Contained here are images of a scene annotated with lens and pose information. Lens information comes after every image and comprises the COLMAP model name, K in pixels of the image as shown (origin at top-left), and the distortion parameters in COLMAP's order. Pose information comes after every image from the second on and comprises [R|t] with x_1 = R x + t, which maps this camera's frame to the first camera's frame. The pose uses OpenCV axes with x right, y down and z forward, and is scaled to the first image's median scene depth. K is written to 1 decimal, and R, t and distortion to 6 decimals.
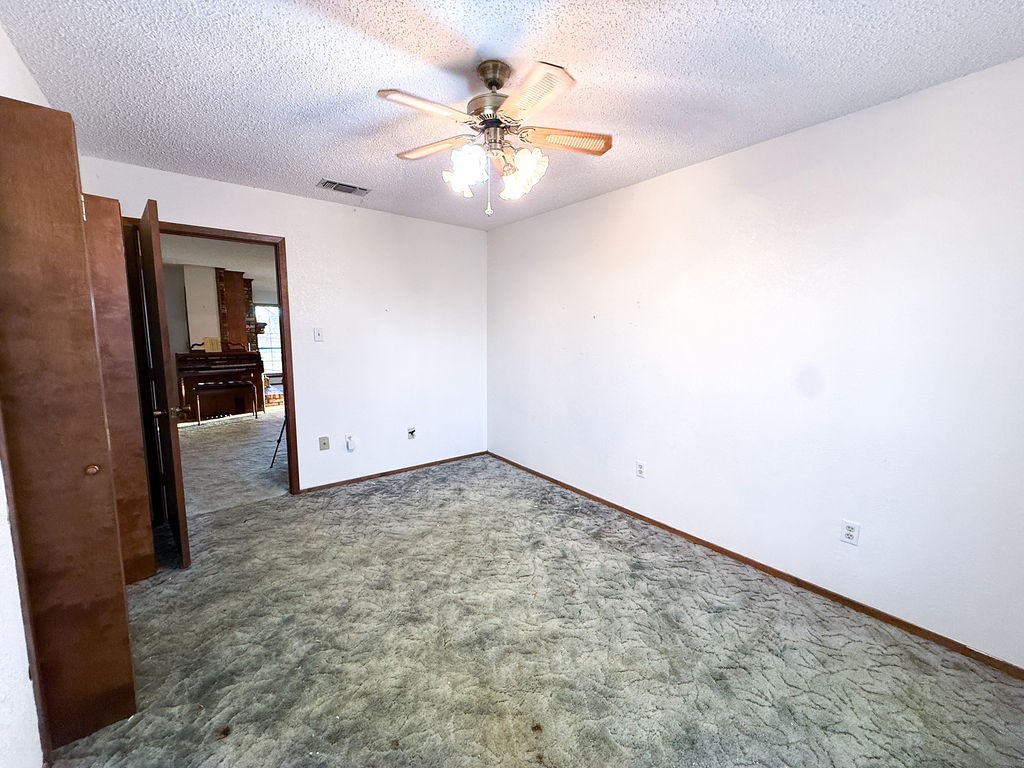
lens RADIAL K [[403.1, 0, 512.0], [0, 403.1, 384.0], [0, 0, 1]] dist [0.011490, -0.000134]
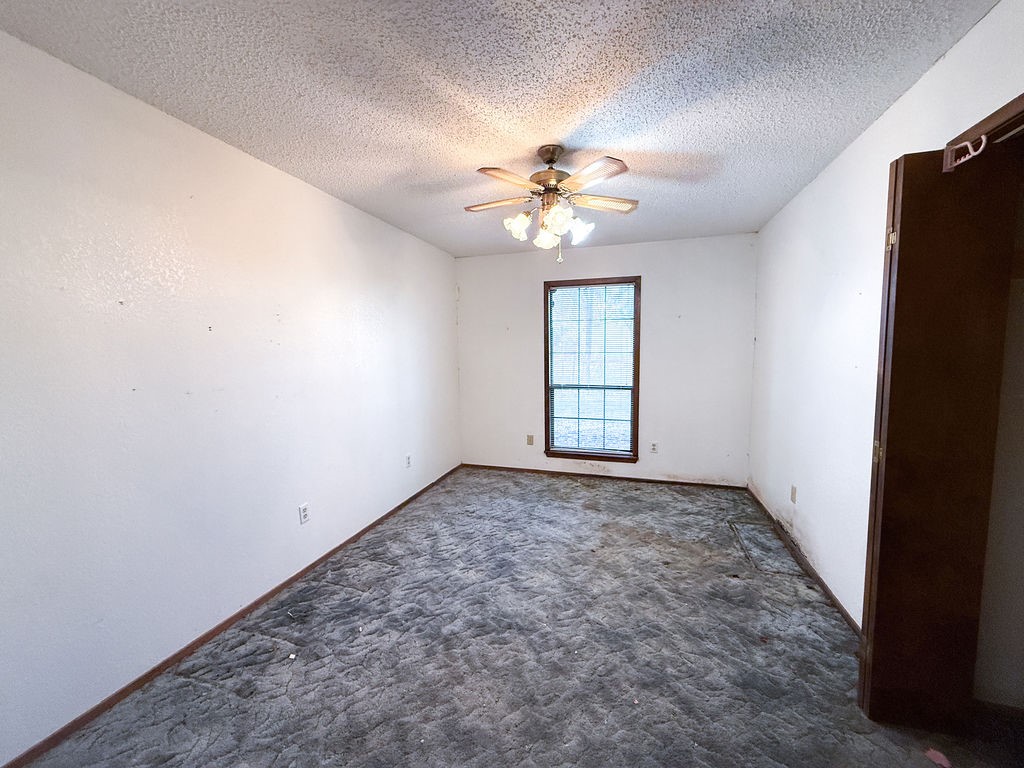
lens RADIAL K [[411.6, 0, 512.7], [0, 411.6, 380.8], [0, 0, 1]] dist [0.002007, 0.000069]
pose [[-0.575410, -0.066489, 0.815158, -0.617241], [0.105629, 0.982301, 0.154684, -0.147403], [-0.811015, 0.175111, -0.558202, 1.091678]]
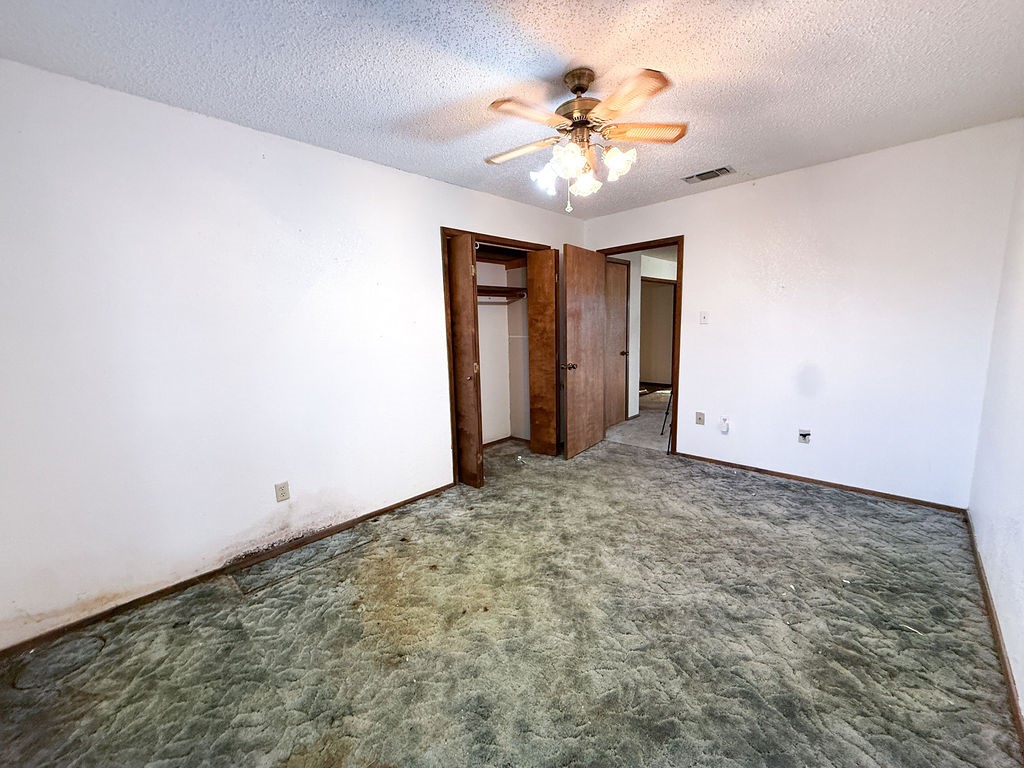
lens RADIAL K [[403.1, 0, 512.0], [0, 403.1, 384.0], [0, 0, 1]] dist [0.011490, -0.000134]
pose [[0.148395, 0.133907, -0.979820, 0.617428], [-0.096007, 0.988061, 0.120492, -0.032660], [0.984257, 0.076189, 0.159479, 0.387327]]
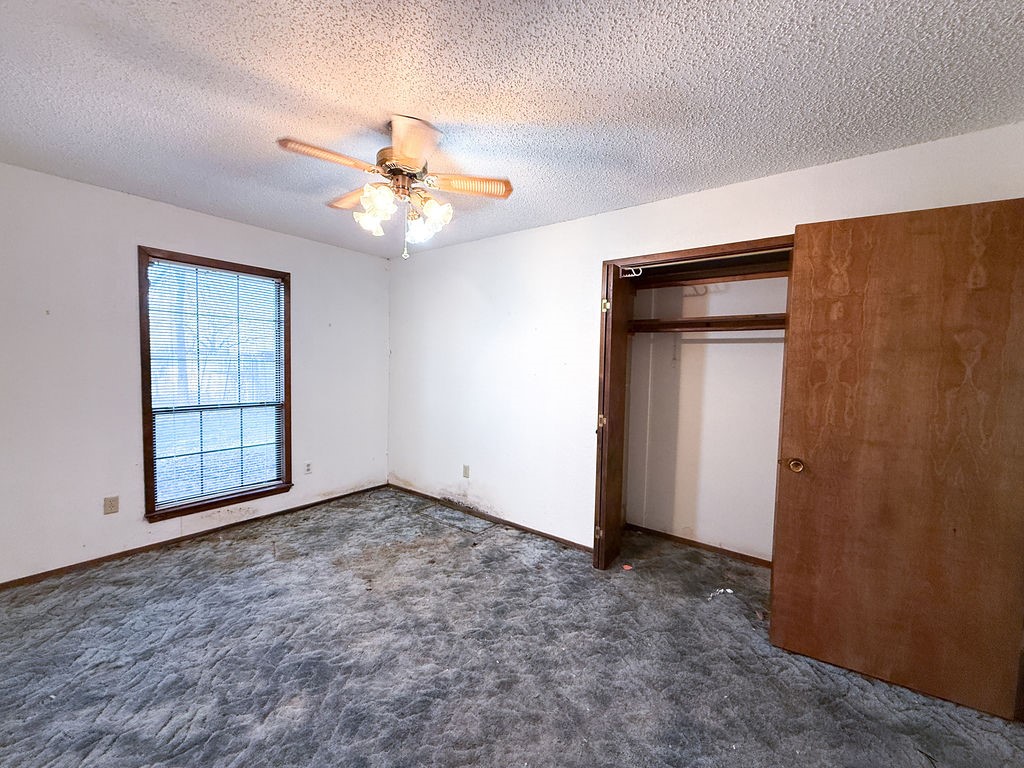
lens RADIAL K [[411.6, 0, 512.7], [0, 411.6, 380.8], [0, 0, 1]] dist [0.002007, 0.000069]
pose [[-0.963751, -0.017913, -0.266202, -0.025728], [-0.062707, 0.985002, 0.160742, -0.159064], [0.259330, 0.171608, -0.950420, 1.268293]]
